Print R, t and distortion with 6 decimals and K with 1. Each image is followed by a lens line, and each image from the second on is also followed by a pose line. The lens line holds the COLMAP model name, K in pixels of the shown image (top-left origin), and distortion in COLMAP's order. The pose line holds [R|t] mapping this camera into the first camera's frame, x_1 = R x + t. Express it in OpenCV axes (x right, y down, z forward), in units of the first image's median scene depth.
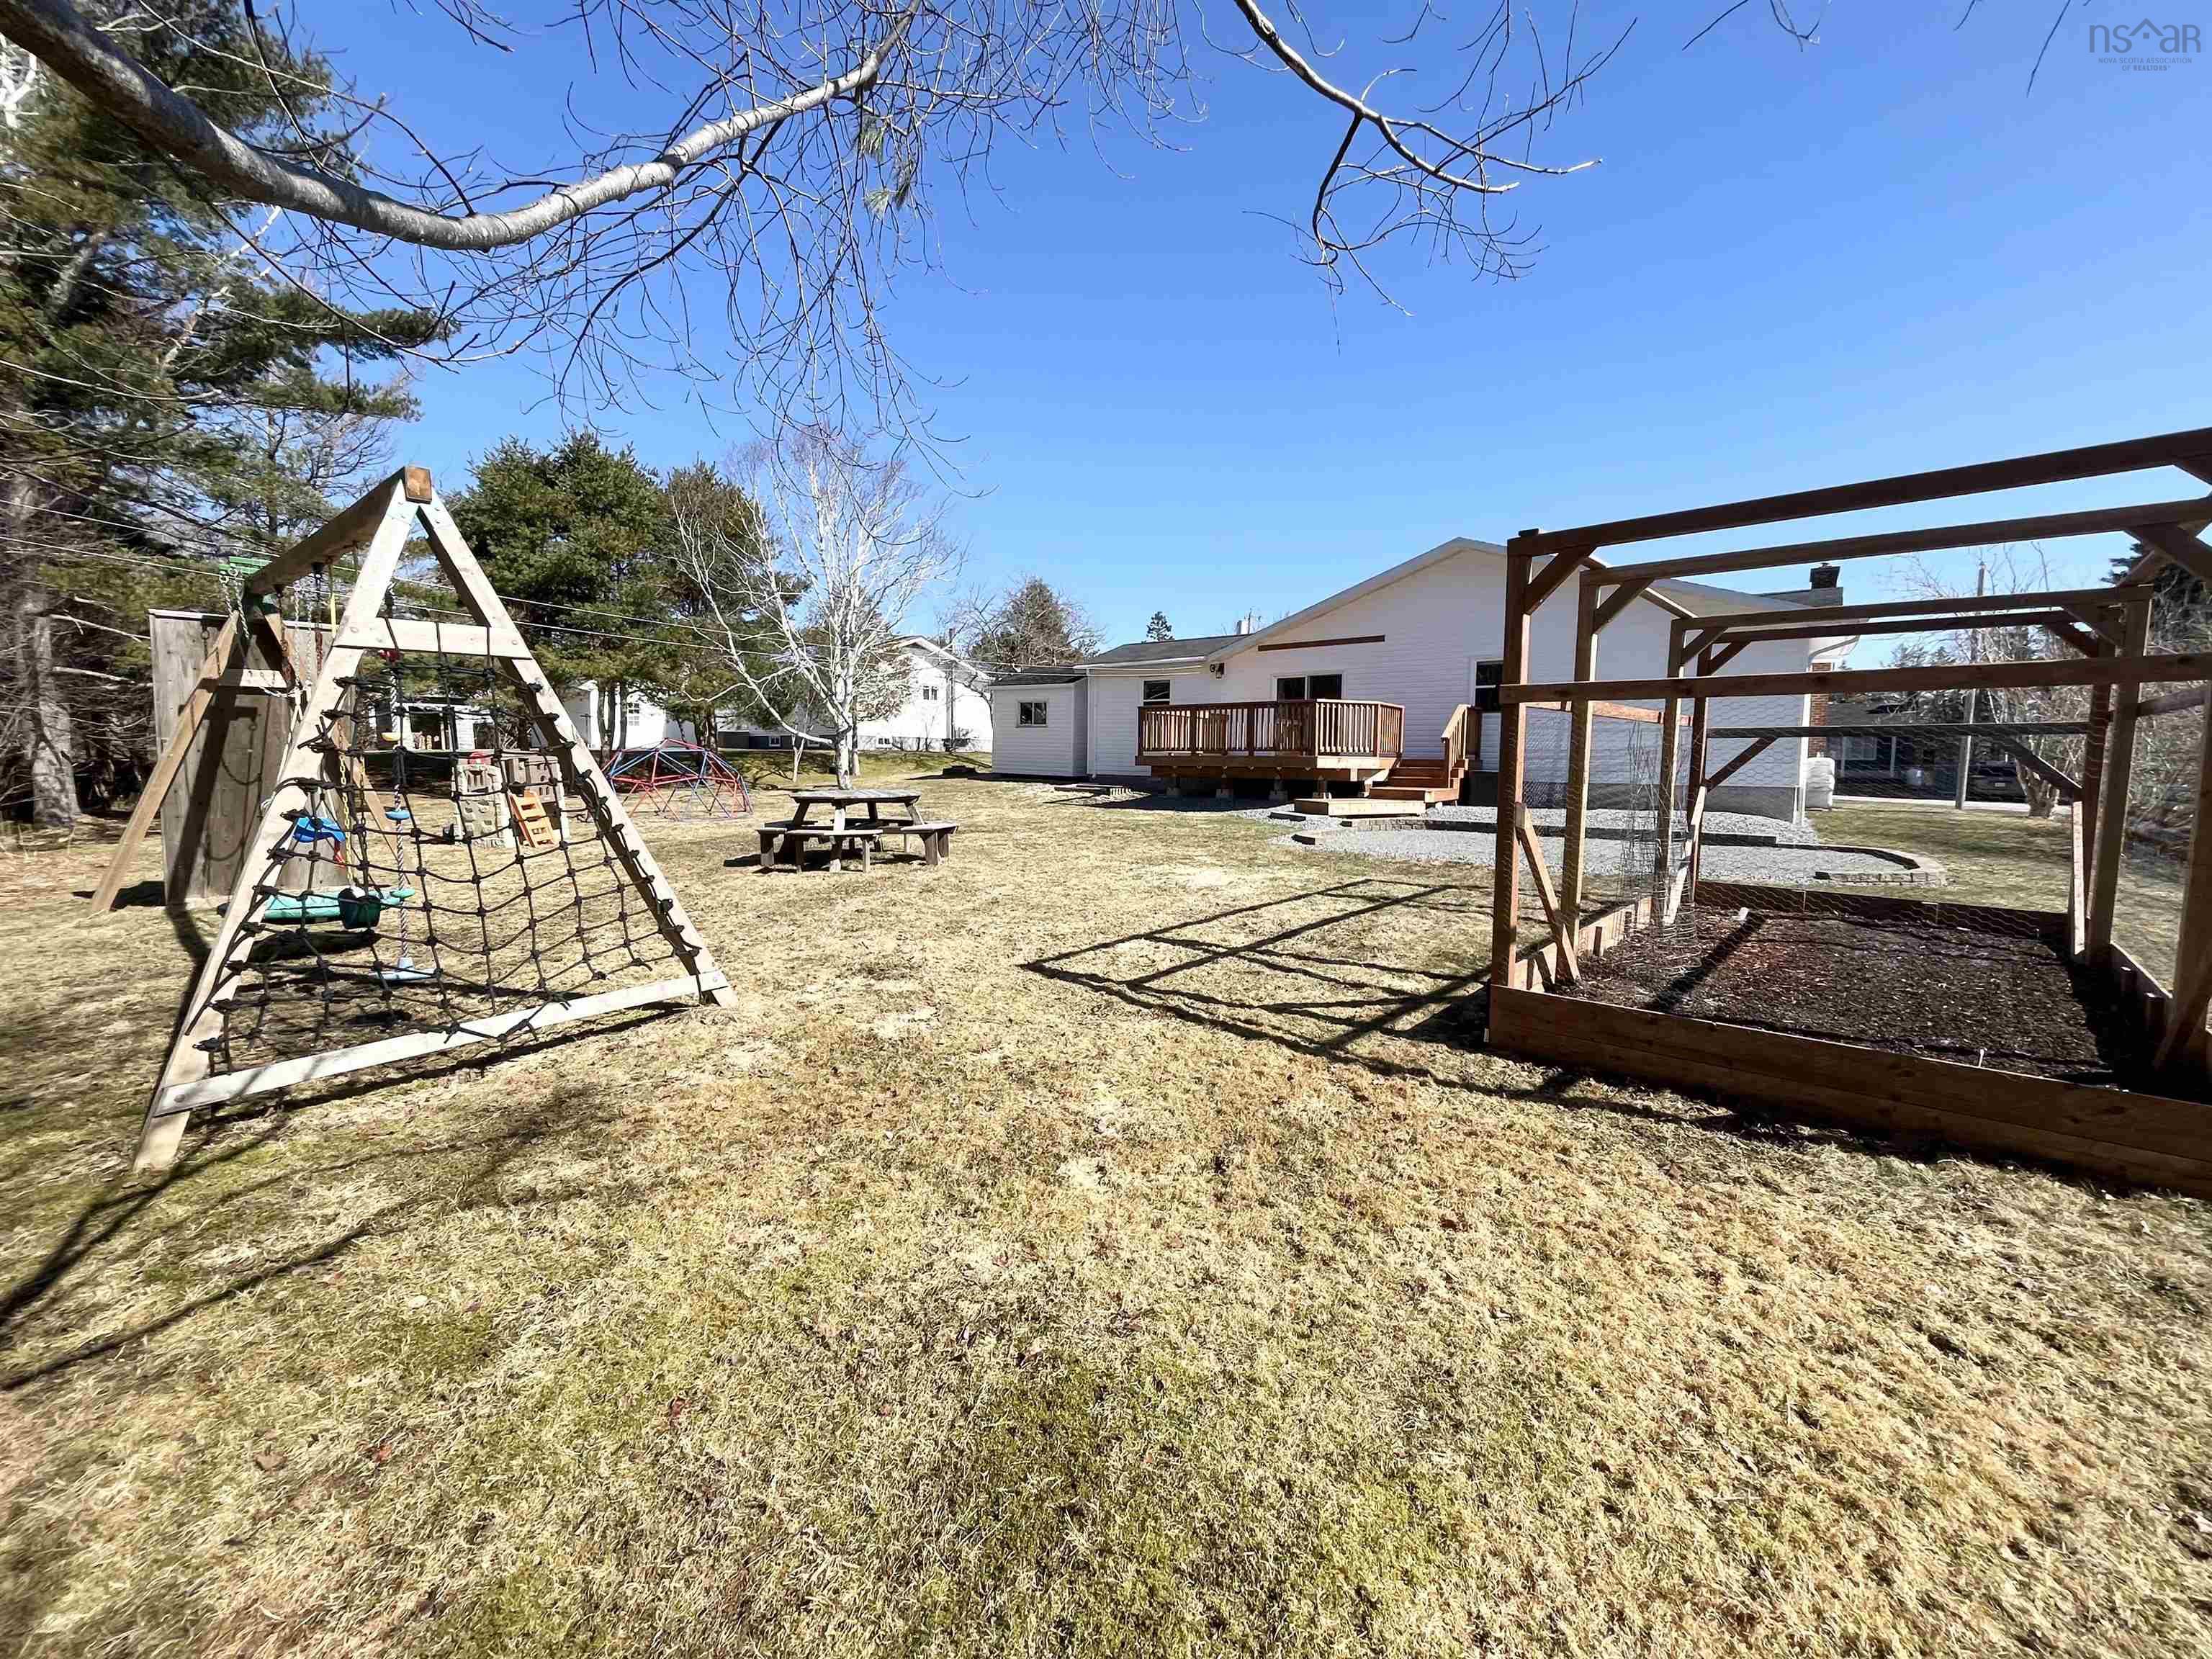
lens RADIAL K [[875.8, 0, 1106.0], [0, 875.8, 829.5], [0, 0, 1]] dist [-0.000959, 0.000072]
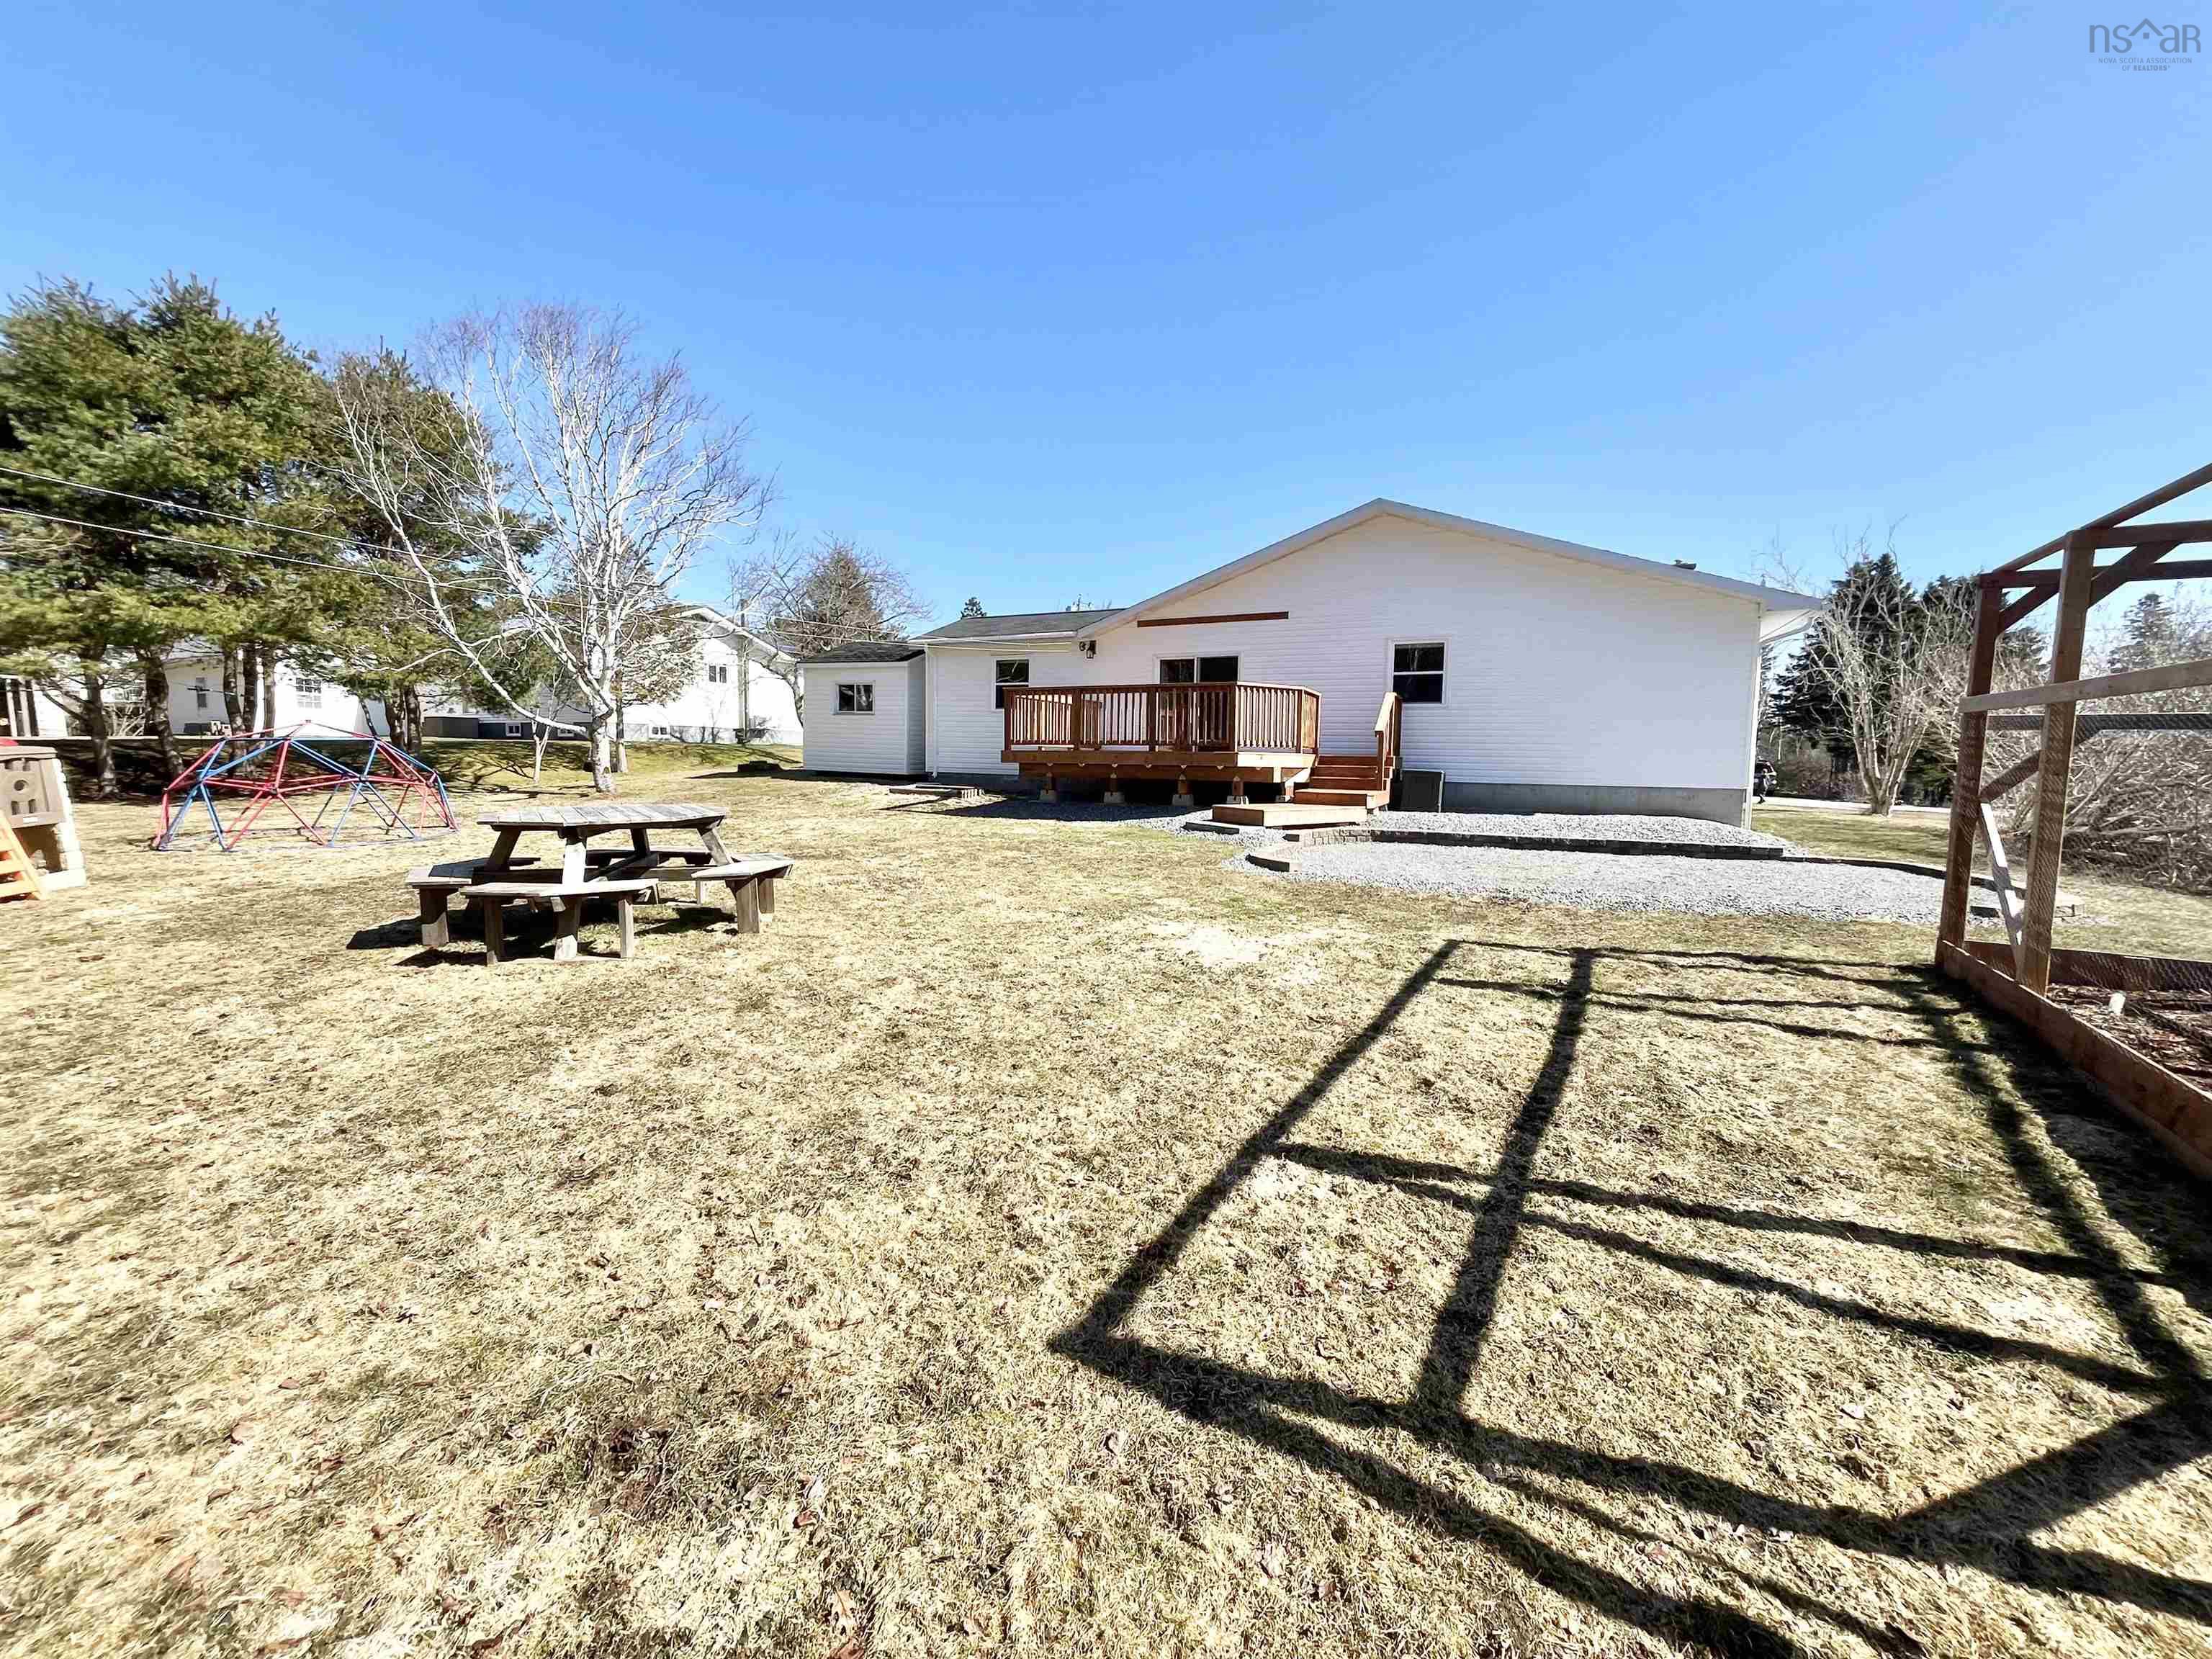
lens RADIAL K [[888.9, 0, 1100.5], [0, 888.9, 828.1], [0, 0, 1]] dist [-0.003312, 0.000502]
pose [[0.977743, -0.012993, 0.209404, -0.038629], [0.012217, 0.999913, 0.004996, -0.013097], [-0.209451, -0.002327, 0.977816, 0.153309]]
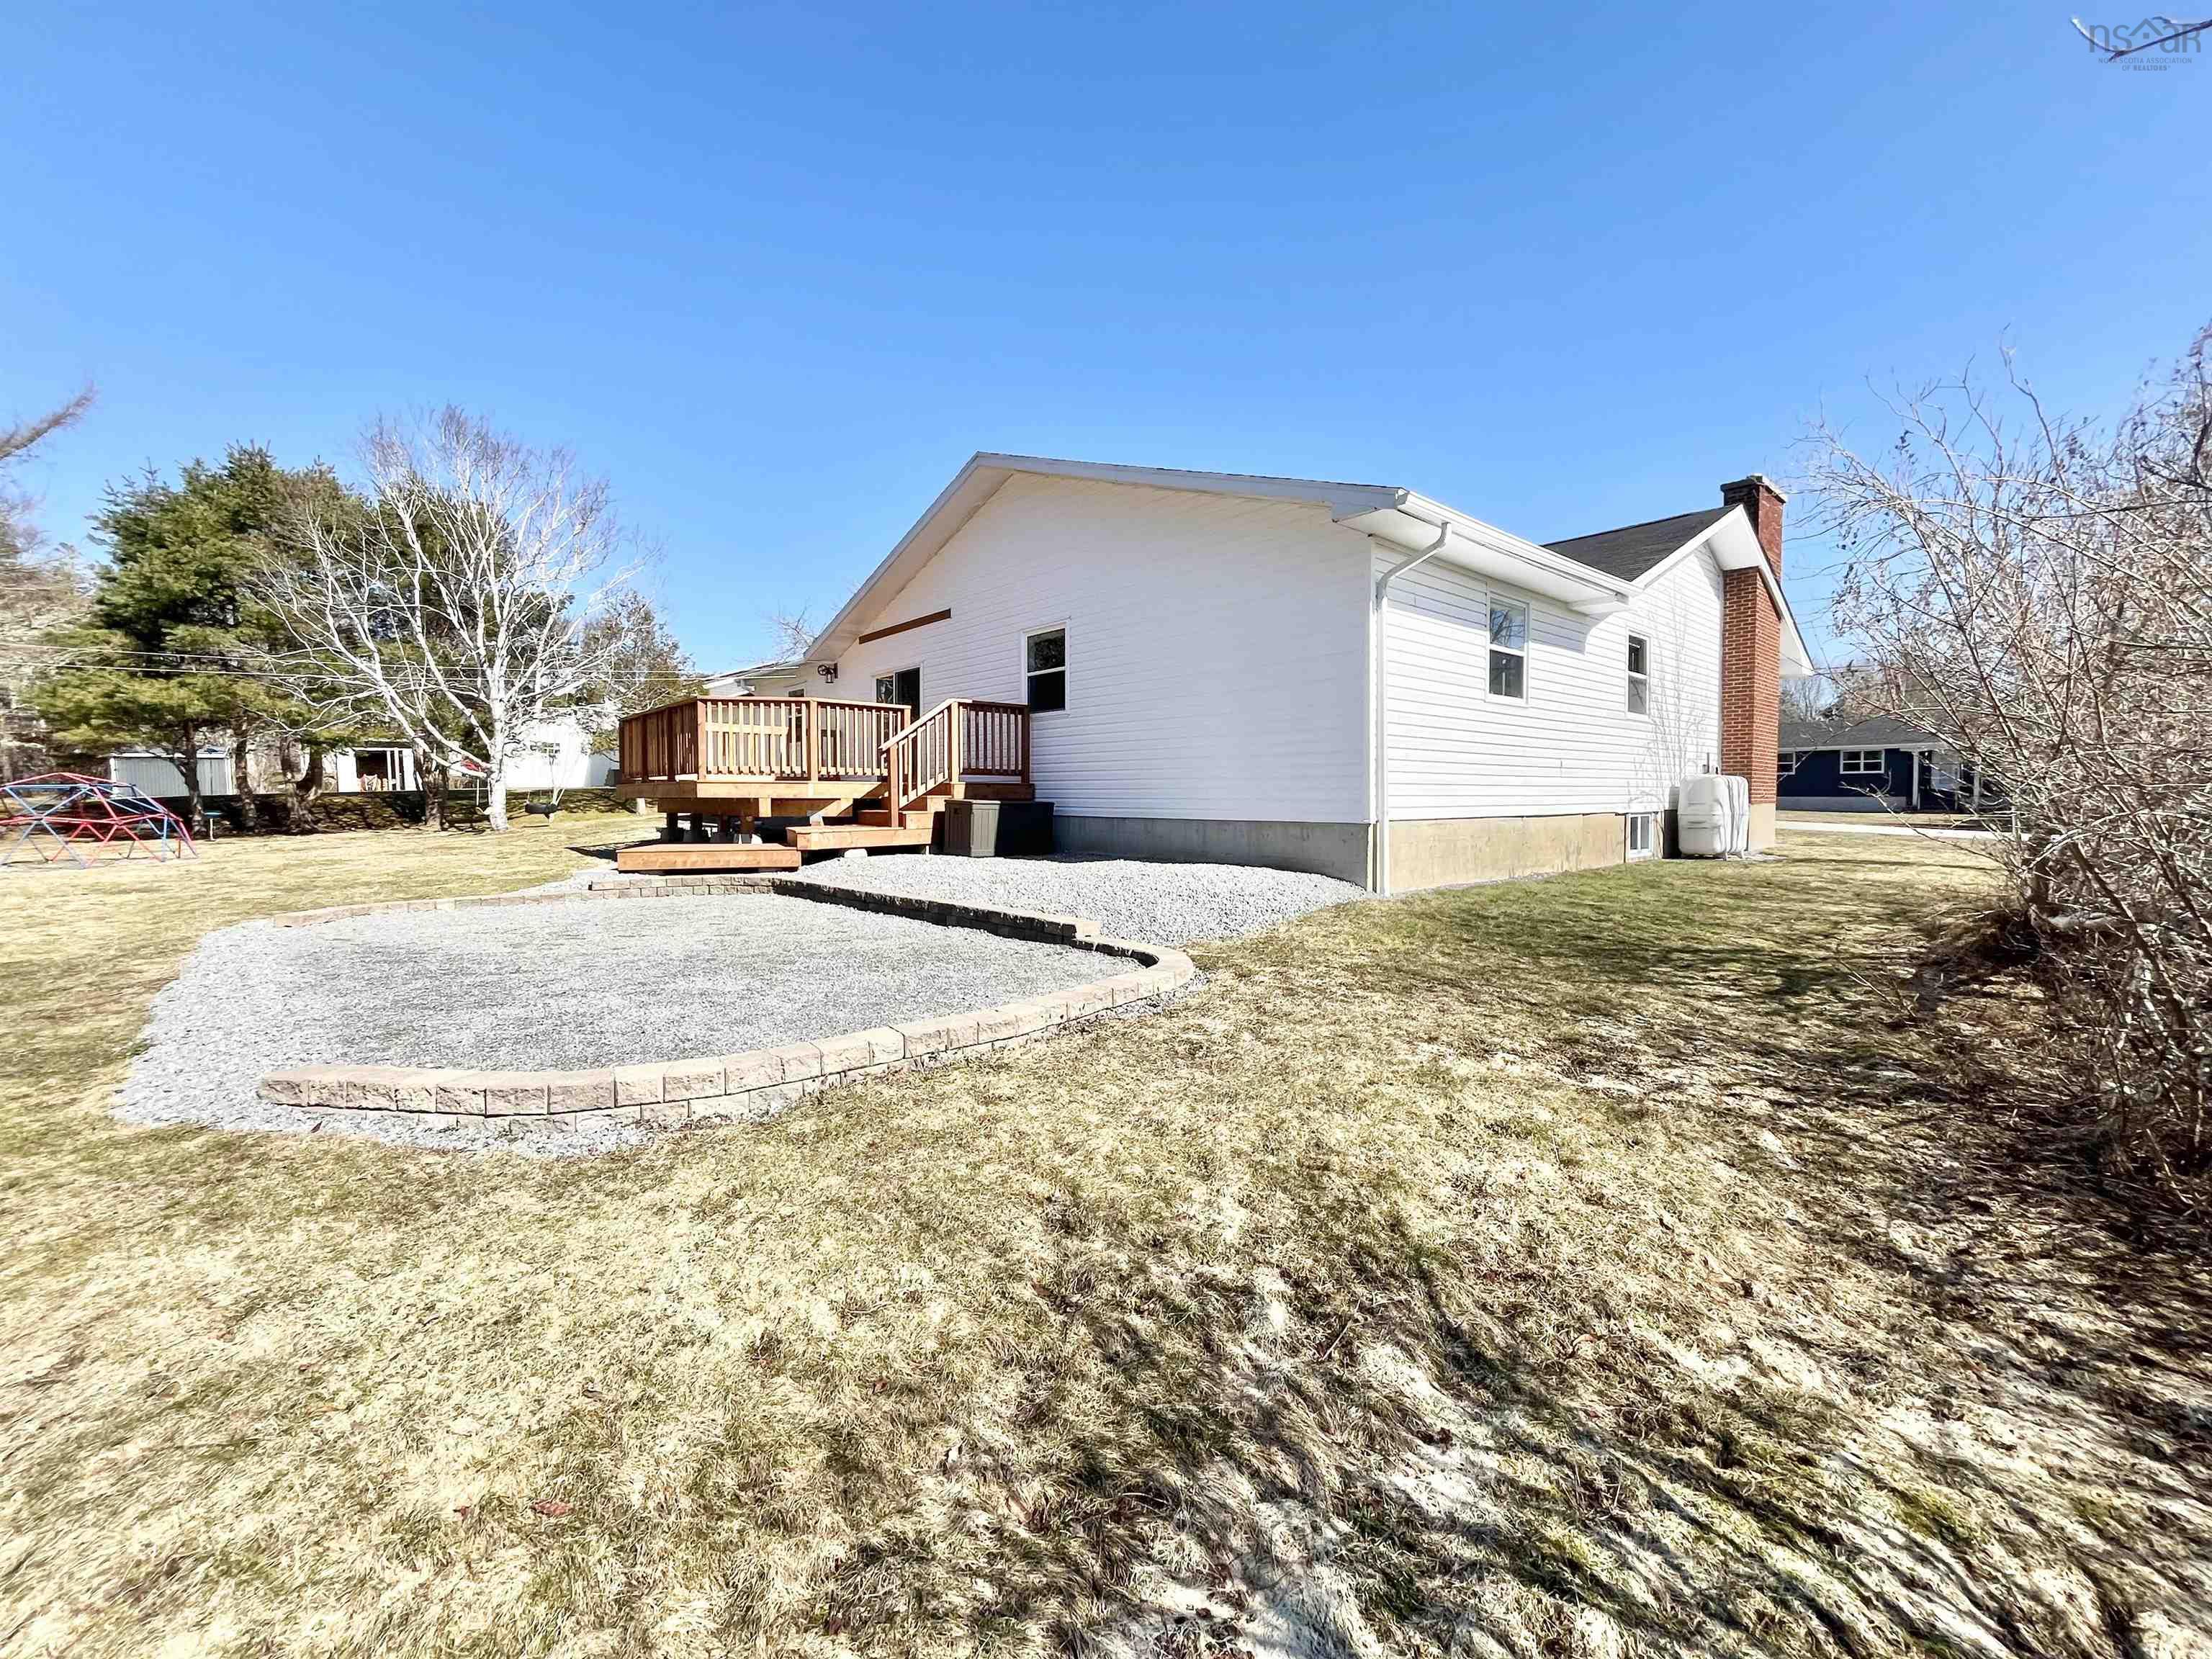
lens RADIAL K [[888.9, 0, 1100.5], [0, 888.9, 828.1], [0, 0, 1]] dist [-0.003312, 0.000502]
pose [[0.978520, -0.003801, -0.206118, 0.482581], [-0.004294, 0.999237, -0.038812, -0.014843], [0.206108, 0.038863, 0.977757, 0.274259]]
